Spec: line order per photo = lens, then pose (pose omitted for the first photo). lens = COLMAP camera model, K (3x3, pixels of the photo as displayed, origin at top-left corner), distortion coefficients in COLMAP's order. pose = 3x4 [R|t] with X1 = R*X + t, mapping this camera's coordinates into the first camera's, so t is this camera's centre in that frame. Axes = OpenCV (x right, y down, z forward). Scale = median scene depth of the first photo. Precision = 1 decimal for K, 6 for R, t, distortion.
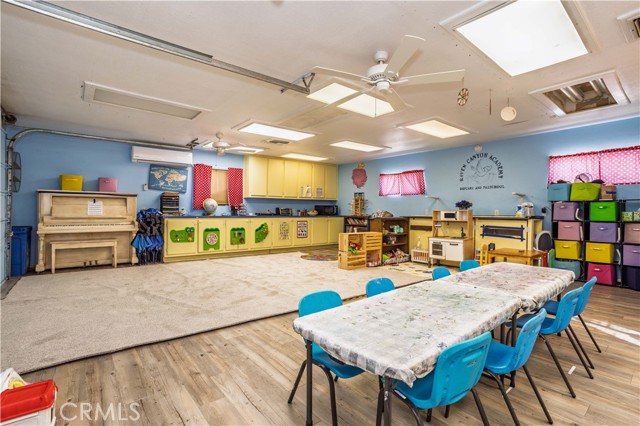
lens RADIAL K [[305.6, 0, 319.7], [0, 305.6, 209.9], [0, 0, 1]] dist [-0.058130, 0.034832]
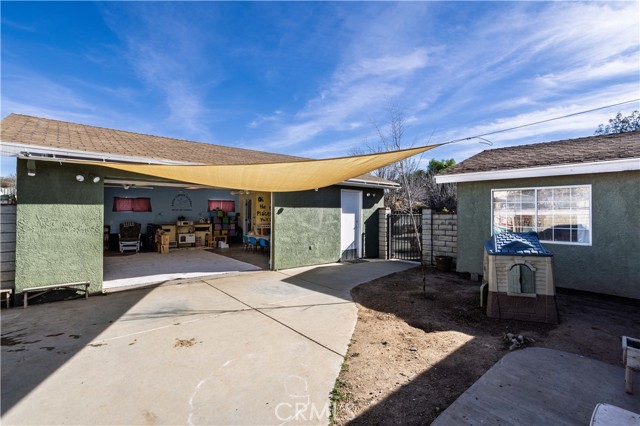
lens RADIAL K [[305.6, 0, 319.7], [0, 305.6, 209.9], [0, 0, 1]] dist [-0.058130, 0.034832]
pose [[-0.026257, -0.000863, 0.999655, -1.659246], [-0.009414, 0.999956, 0.000616, -0.083275], [-0.999611, -0.009394, -0.026264, 0.059714]]
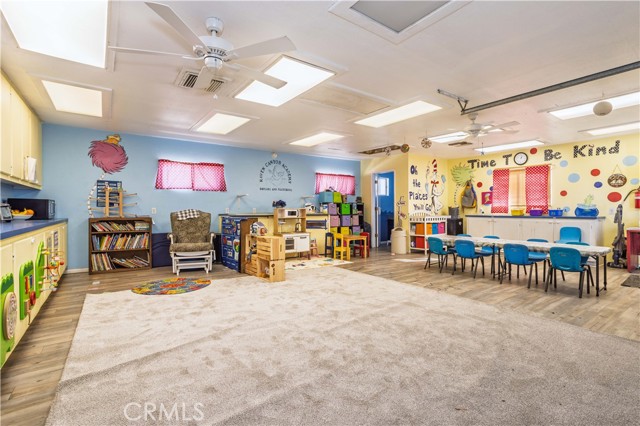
lens RADIAL K [[305.6, 0, 319.7], [0, 305.6, 209.9], [0, 0, 1]] dist [-0.058130, 0.034832]
pose [[0.064009, -0.006273, 0.997930, -0.642338], [-0.000716, 0.999980, 0.006331, -0.001041], [-0.997949, -0.001120, 0.064003, 0.745813]]
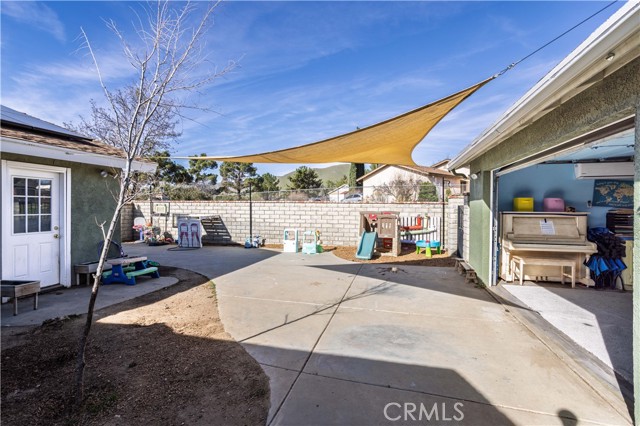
lens RADIAL K [[305.6, 0, 319.7], [0, 305.6, 209.9], [0, 0, 1]] dist [-0.058130, 0.034832]
pose [[0.587445, 0.004178, -0.809253, -0.332399], [-0.000108, 0.999987, 0.005084, -0.066367], [0.809264, -0.002899, 0.587438, -0.249373]]
